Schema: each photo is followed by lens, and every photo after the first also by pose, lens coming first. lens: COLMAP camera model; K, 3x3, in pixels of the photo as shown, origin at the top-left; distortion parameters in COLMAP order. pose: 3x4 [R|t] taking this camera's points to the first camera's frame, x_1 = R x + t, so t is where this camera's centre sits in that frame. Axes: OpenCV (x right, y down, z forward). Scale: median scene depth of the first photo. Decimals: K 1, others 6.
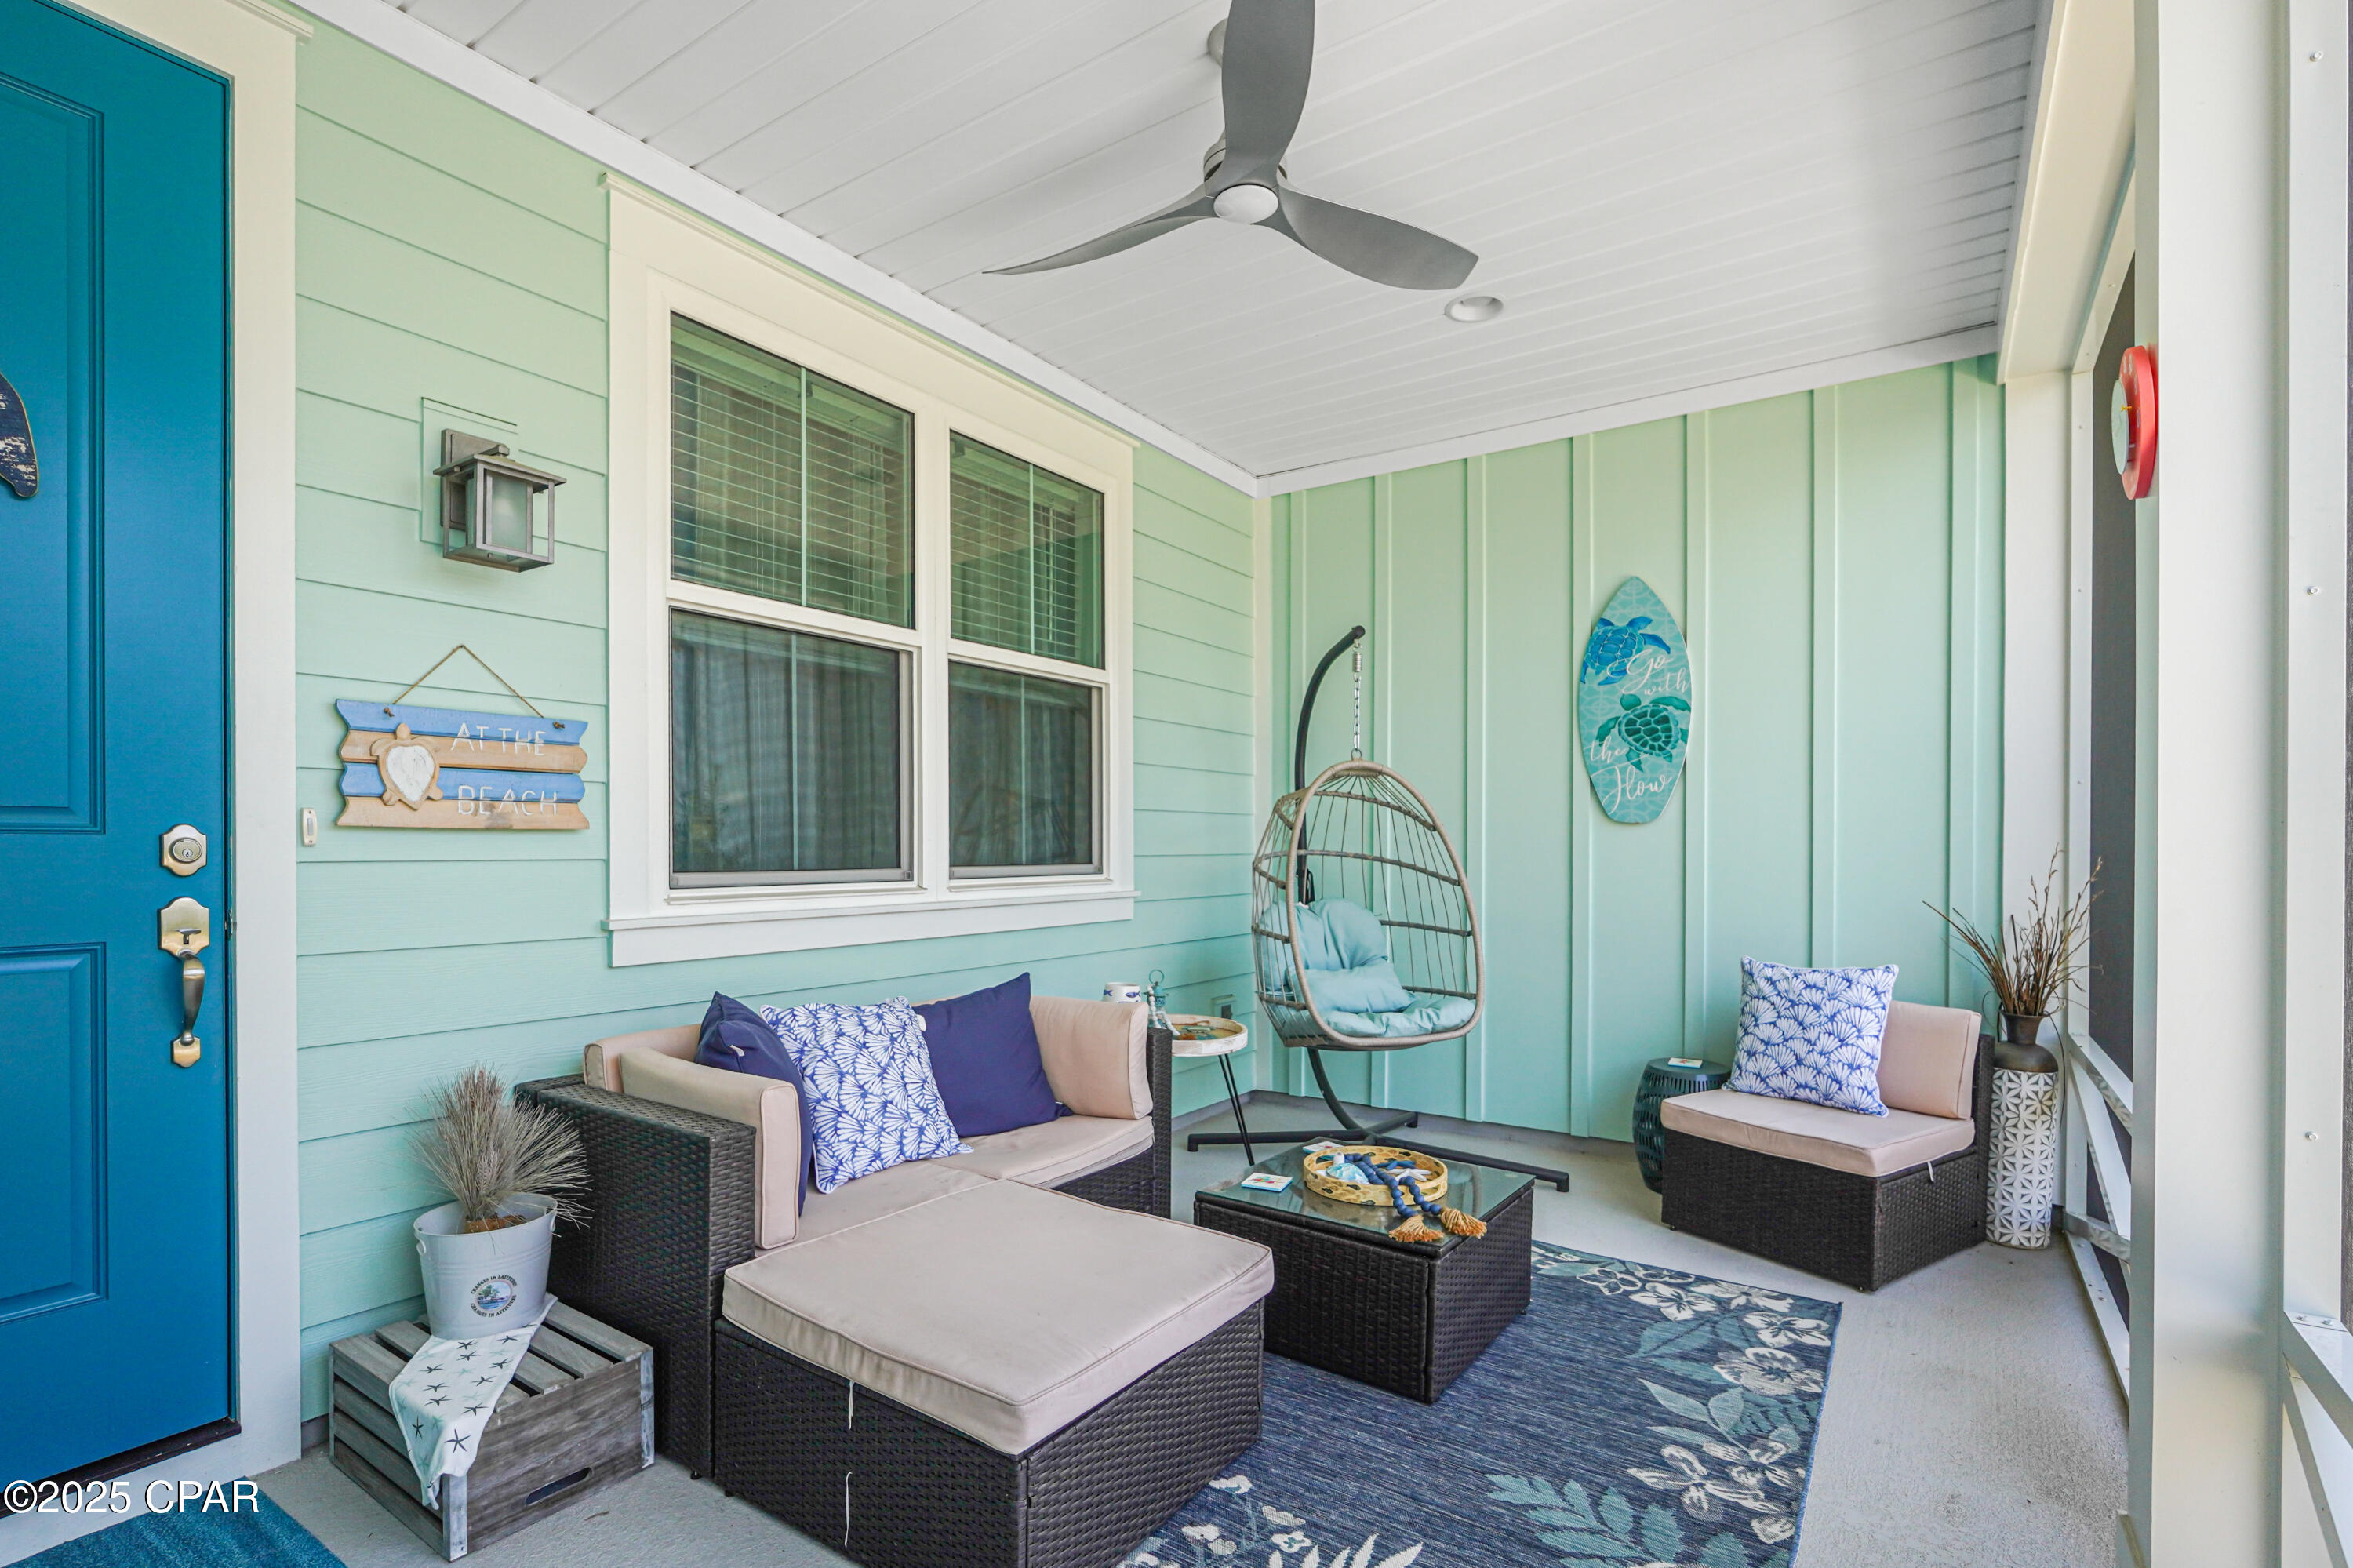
lens RADIAL K [[1120.0, 0, 1175.8], [0, 1120.0, 847.1], [0, 0, 1]] dist [-0.001733, -0.000215]
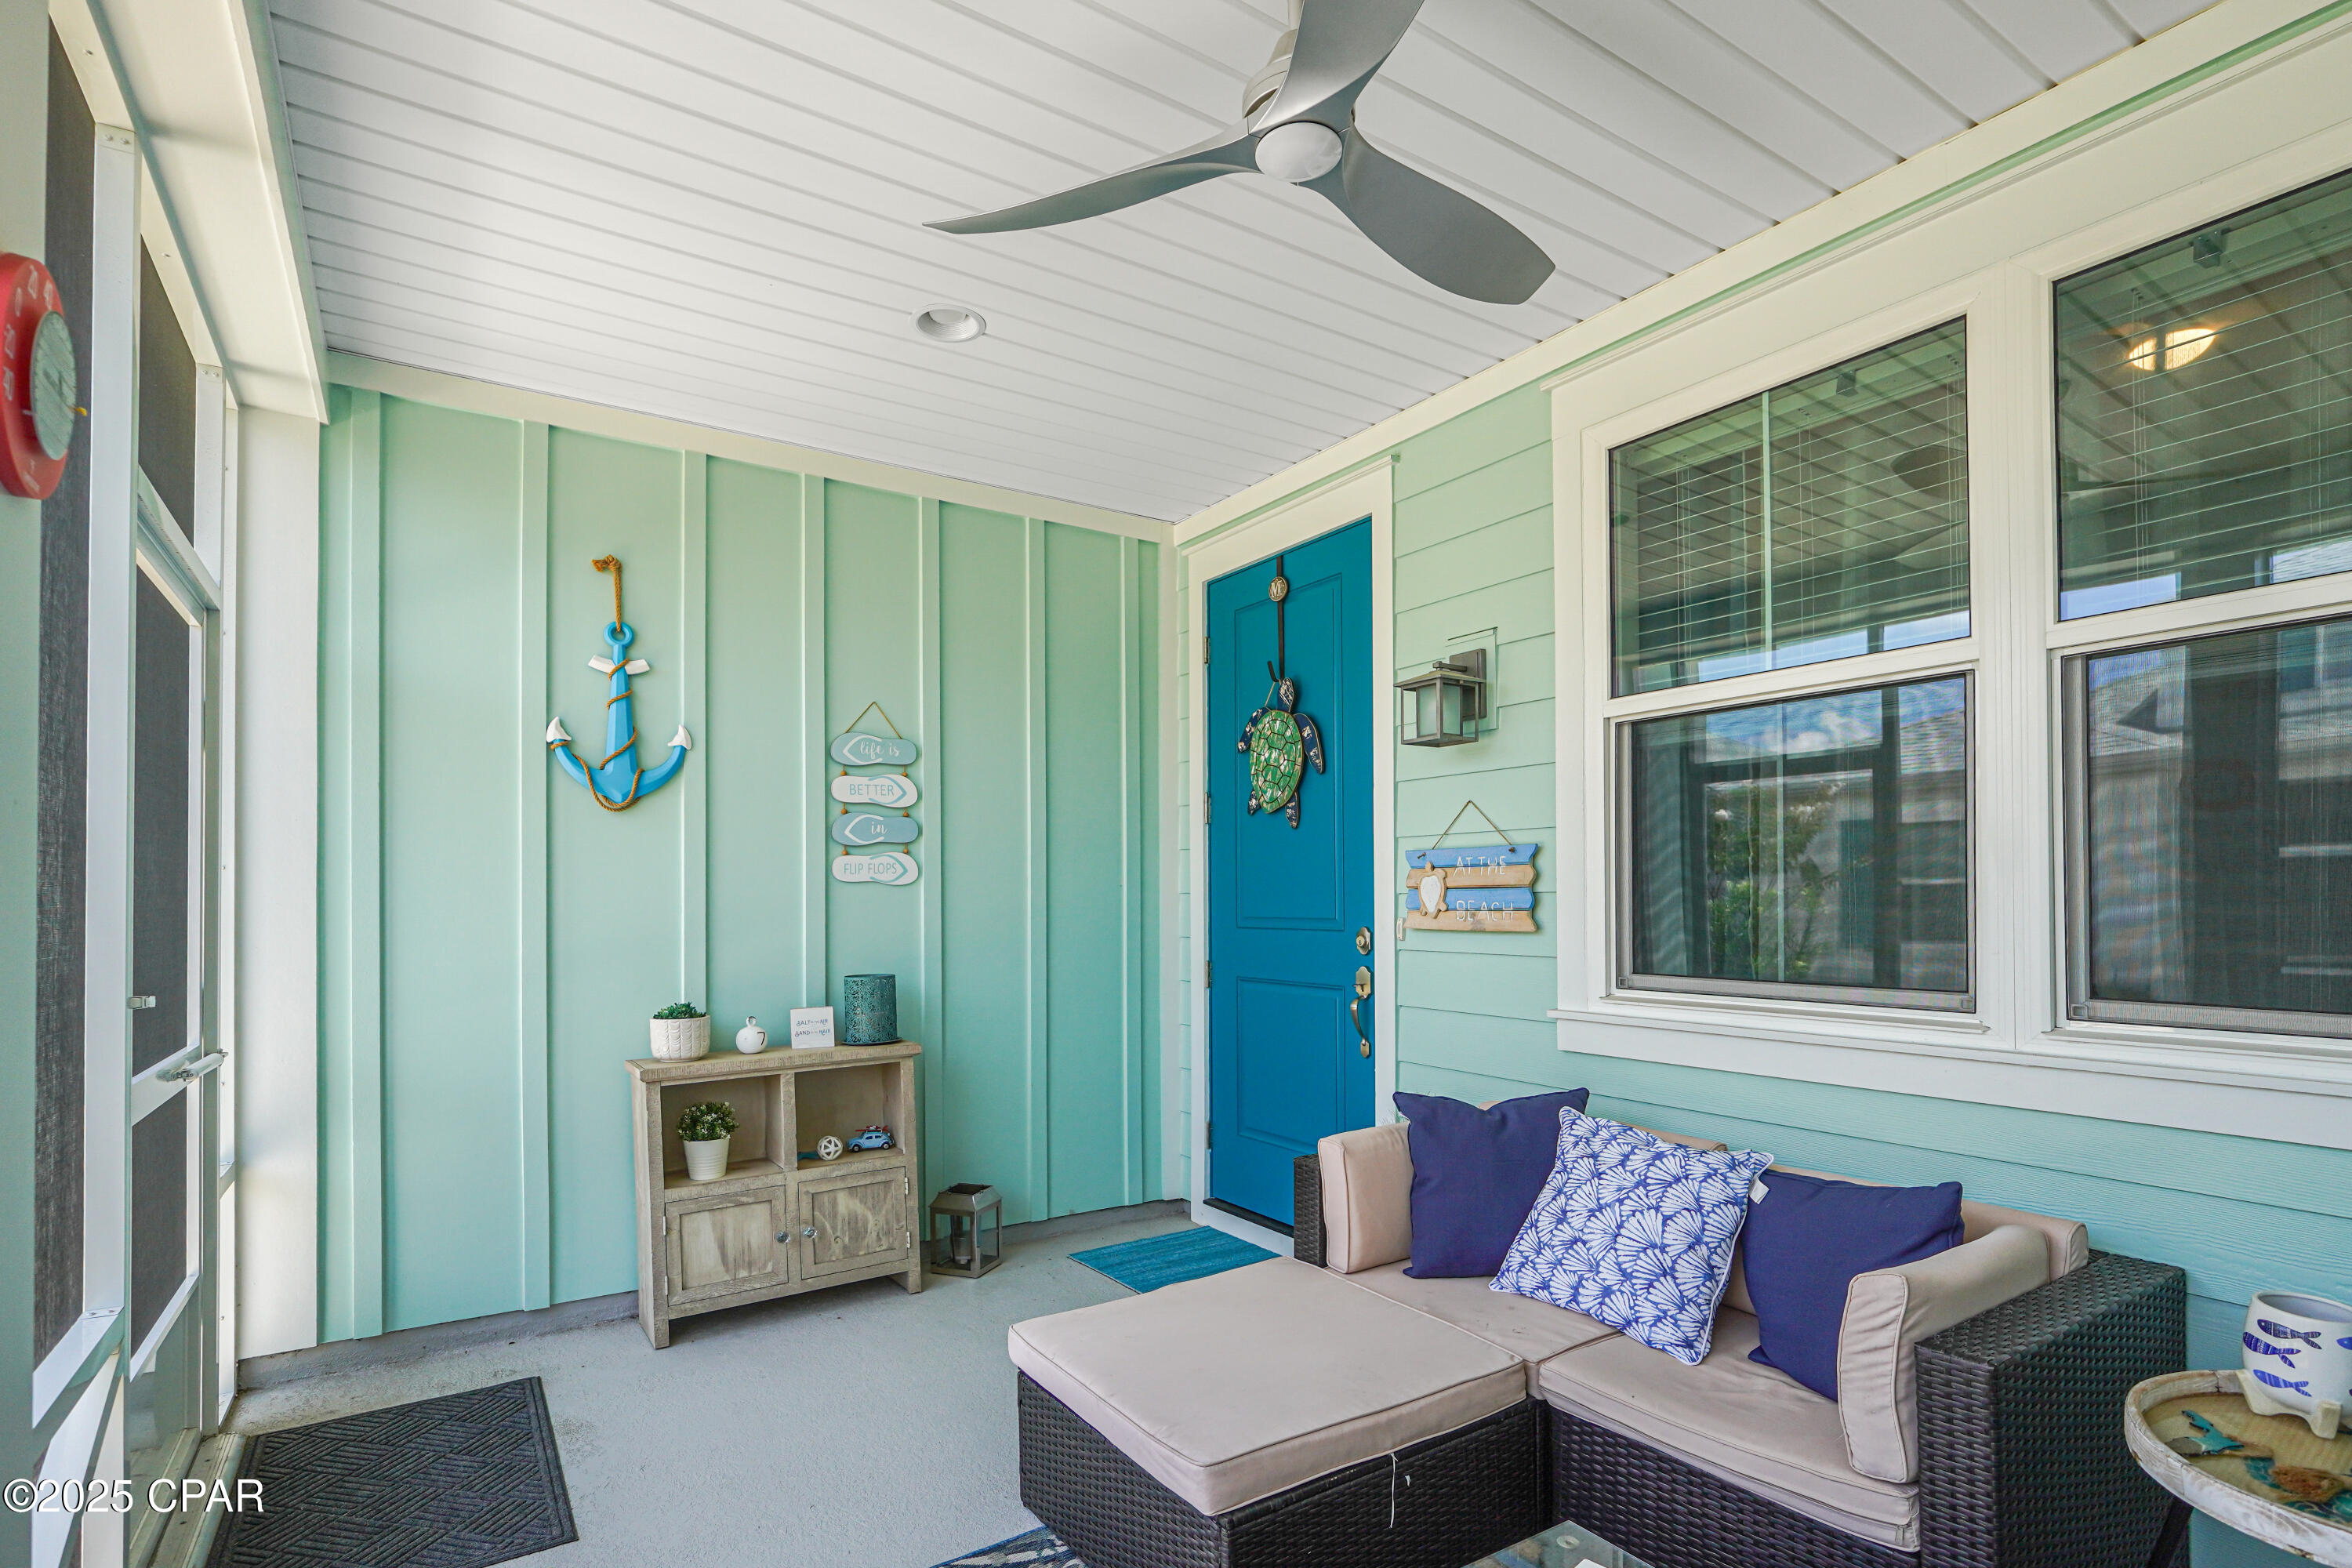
lens RADIAL K [[1124.3, 0, 1186.1], [0, 1124.3, 882.9], [0, 0, 1]] dist [-0.002230, -0.000498]
pose [[-0.366253, -0.013871, -0.930412, 0.733482], [0.000352, 0.999887, -0.015045, -0.049806], [0.930515, -0.005837, -0.366207, 1.071239]]
